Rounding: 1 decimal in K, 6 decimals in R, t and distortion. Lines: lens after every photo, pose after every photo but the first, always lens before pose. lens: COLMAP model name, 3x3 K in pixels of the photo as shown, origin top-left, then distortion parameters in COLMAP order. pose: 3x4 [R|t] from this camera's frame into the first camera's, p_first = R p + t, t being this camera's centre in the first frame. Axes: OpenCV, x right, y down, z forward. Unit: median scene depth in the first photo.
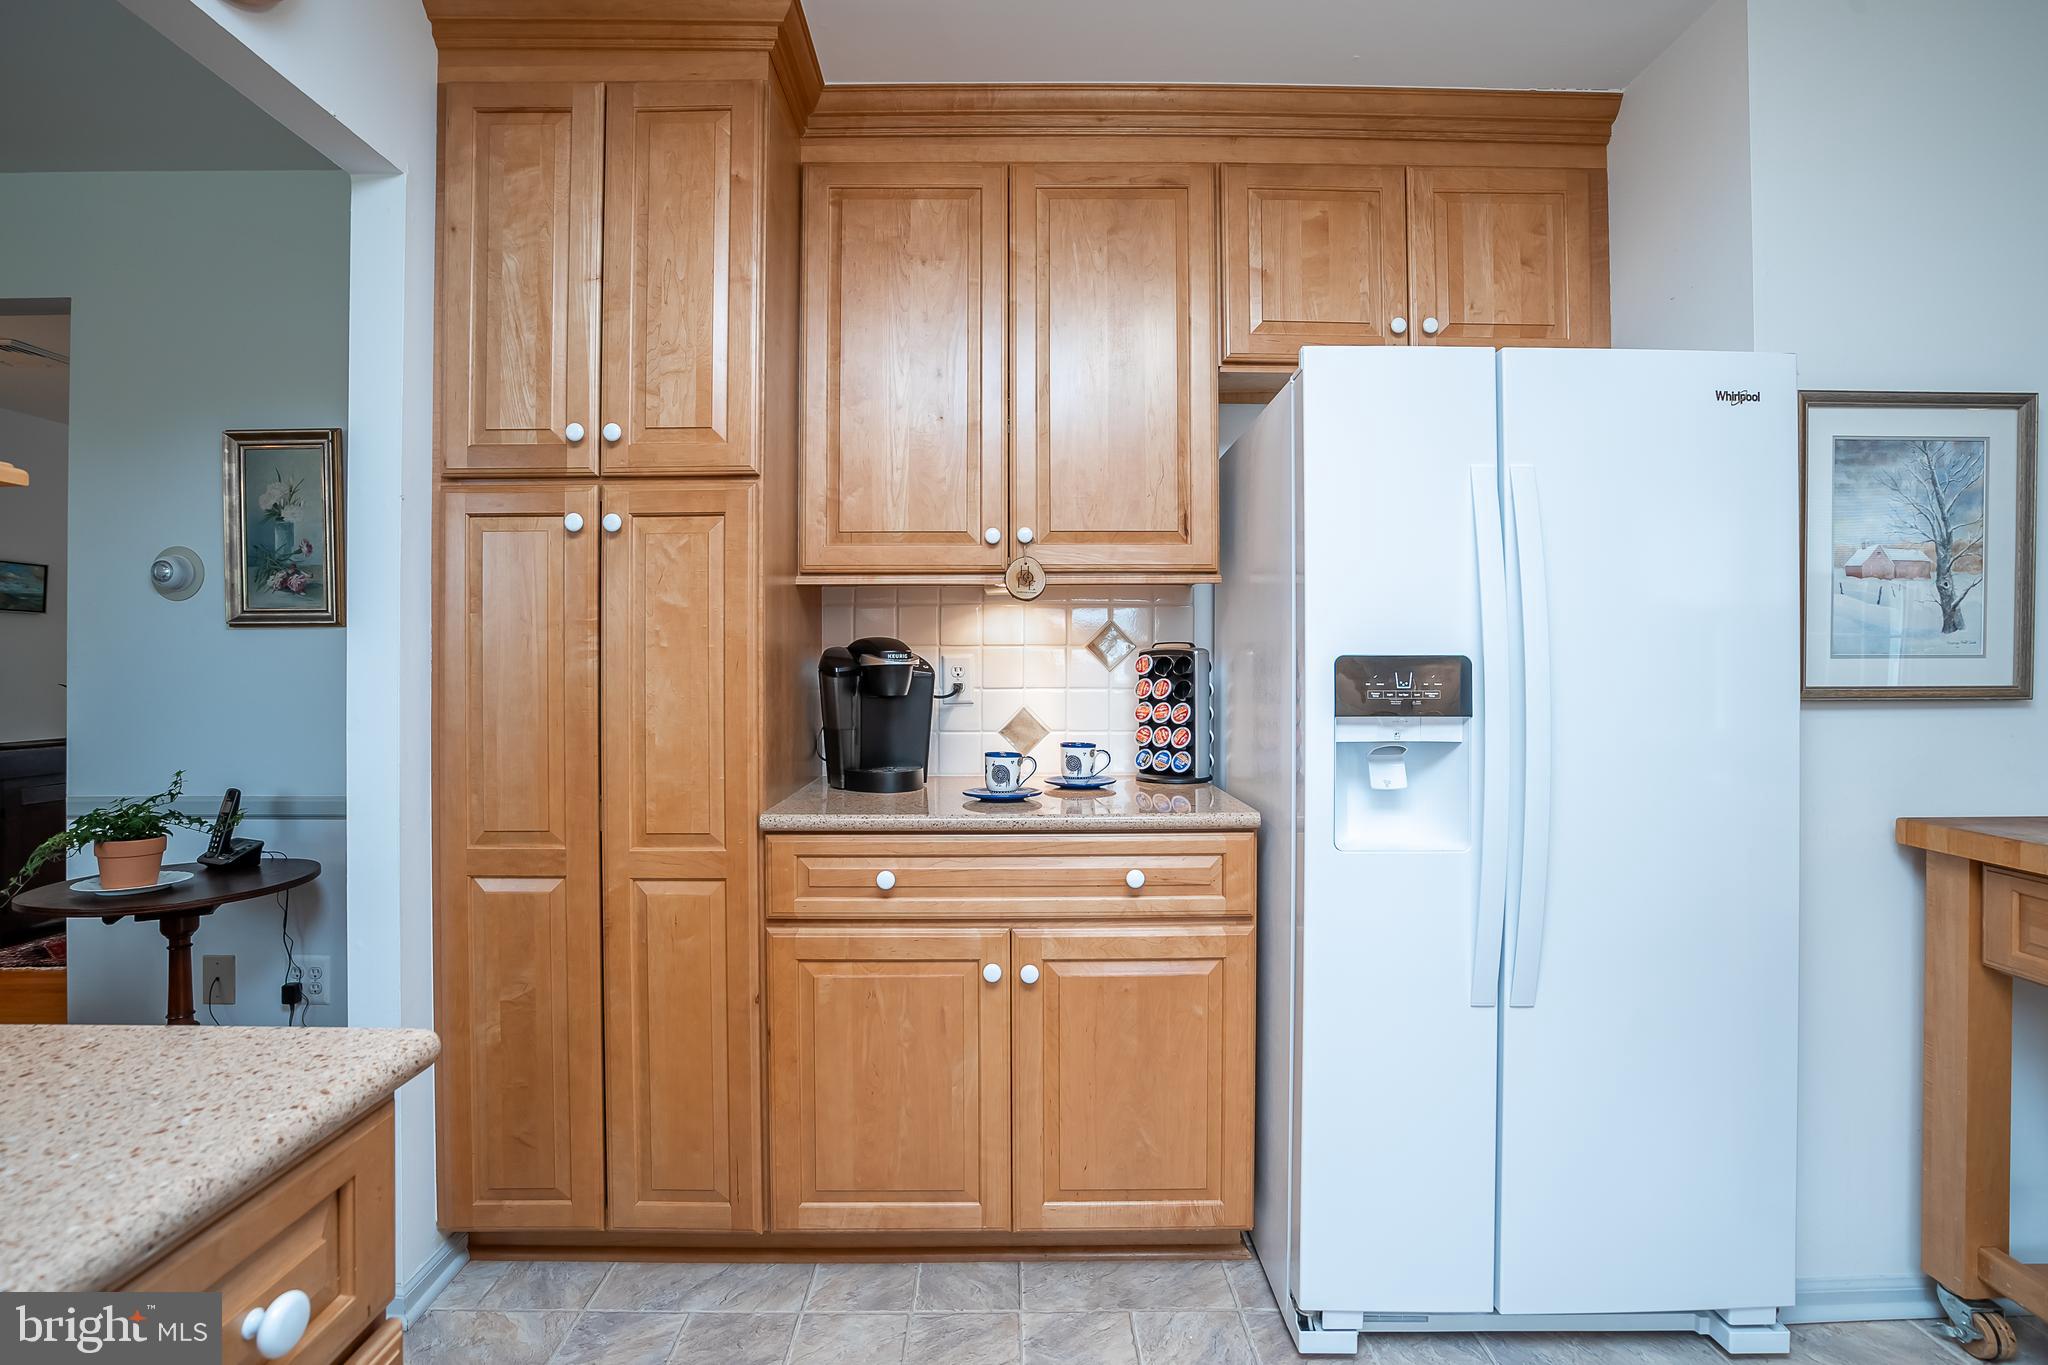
lens RADIAL K [[963.6, 0, 1022.0], [0, 963.6, 666.1], [0, 0, 1]] dist [-0.039748, 0.006194]
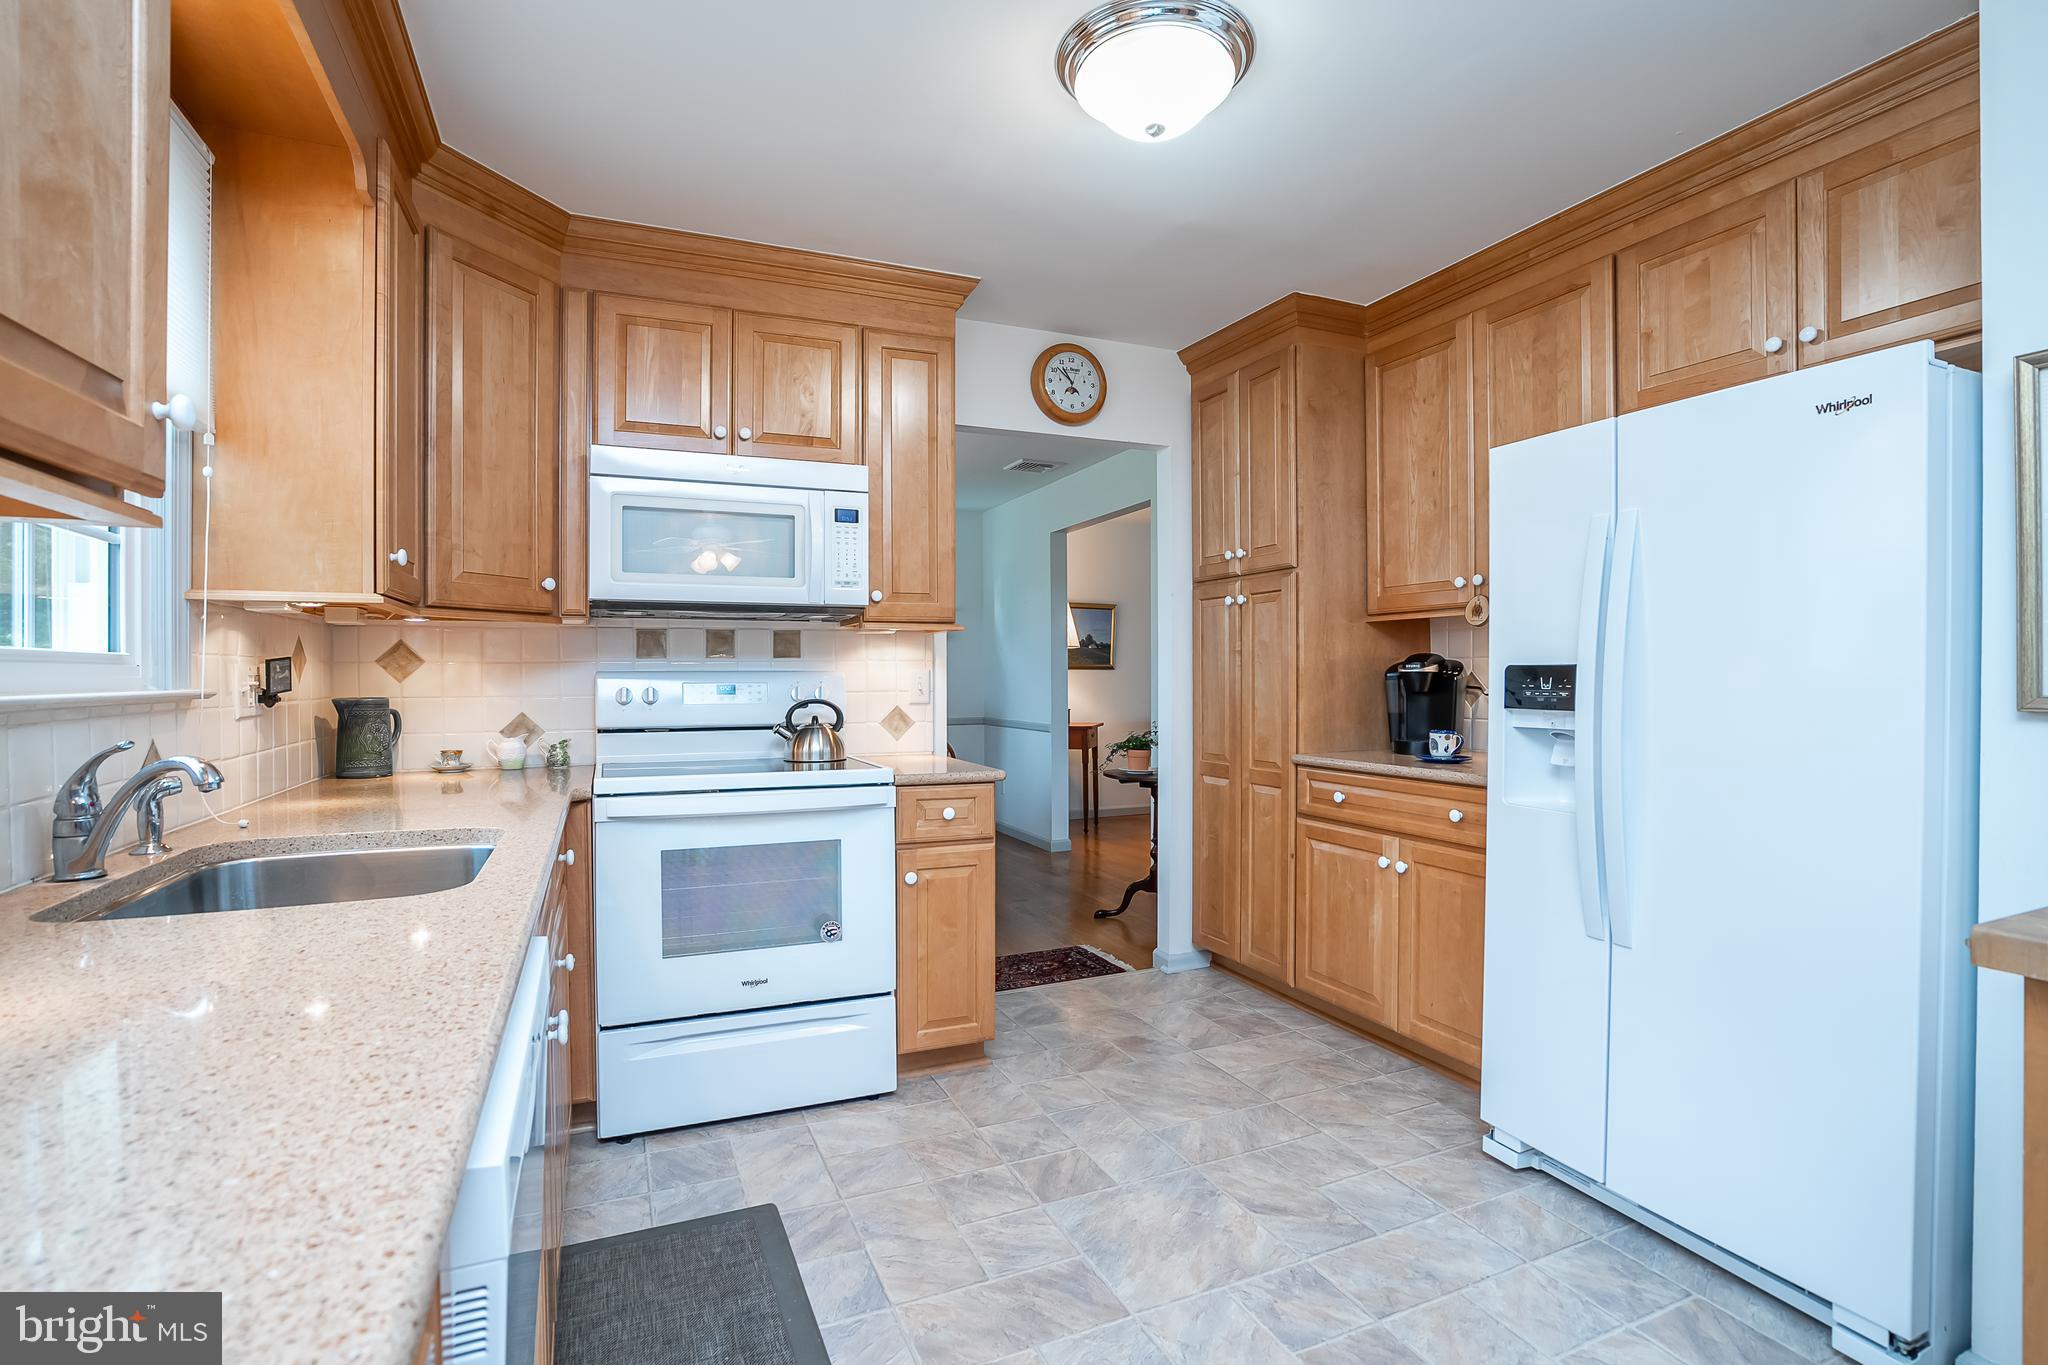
lens RADIAL K [[963.6, 0, 1027.4], [0, 963.6, 683.9], [0, 0, 1]] dist [-0.039748, 0.006194]
pose [[0.398096, 0.009019, -0.917299, 1.190893], [0.003576, 0.999929, 0.011383, -0.000955], [0.917337, -0.007812, 0.398036, -0.183755]]
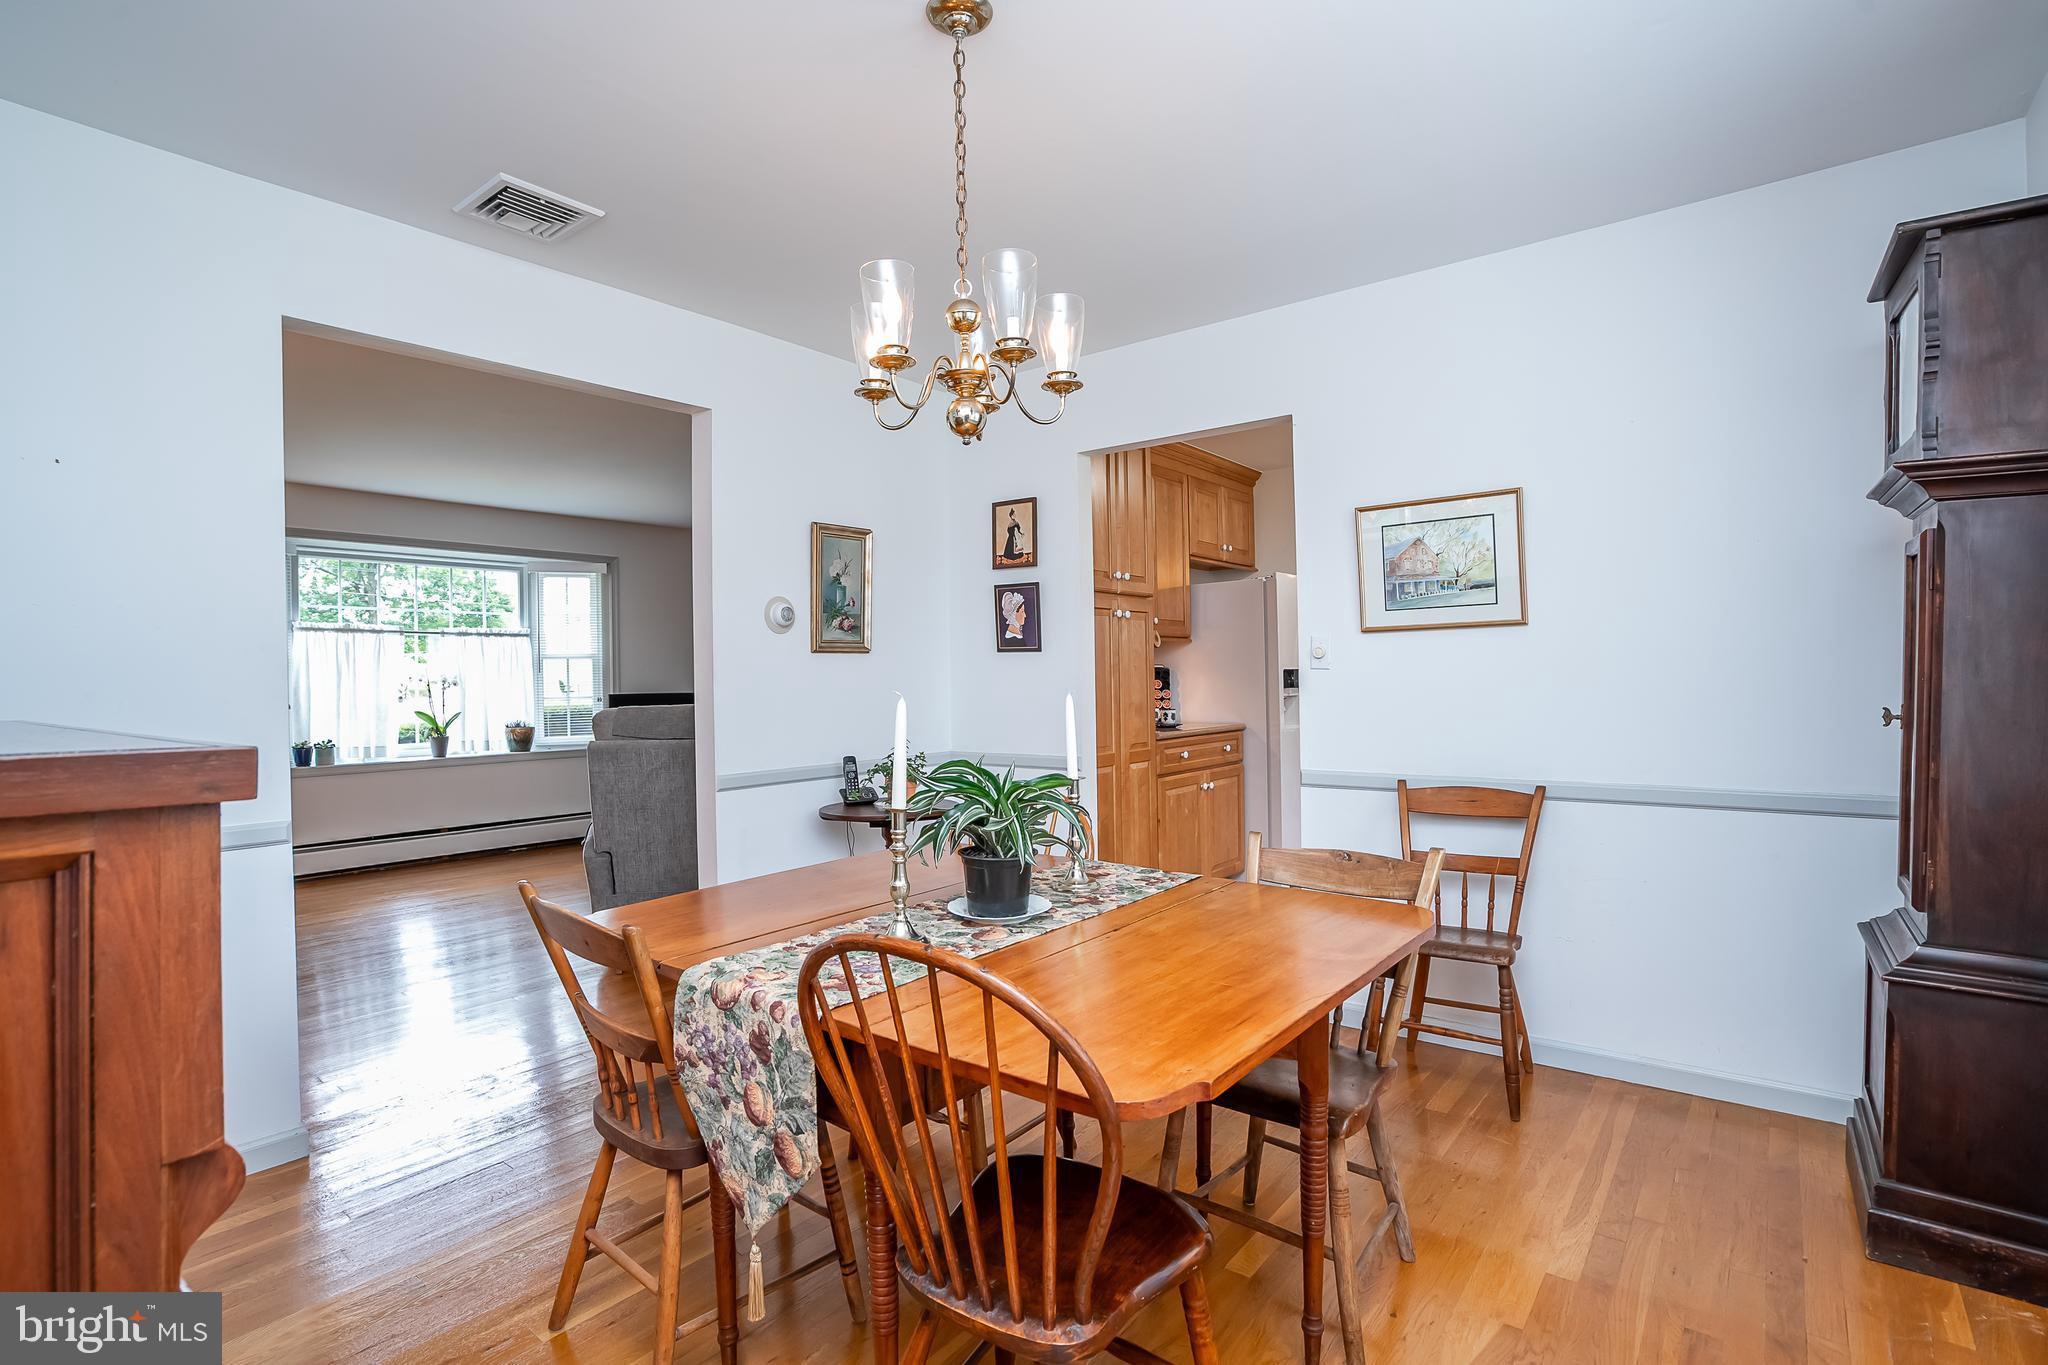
lens RADIAL K [[963.6, 0, 1026.7], [0, 963.6, 675.3], [0, 0, 1]] dist [-0.039748, 0.006194]
pose [[0.621291, -0.004763, 0.783566, -2.222006], [0.009188, 0.999957, -0.001206, 0.000809], [-0.783526, 0.007949, 0.621308, -0.277932]]
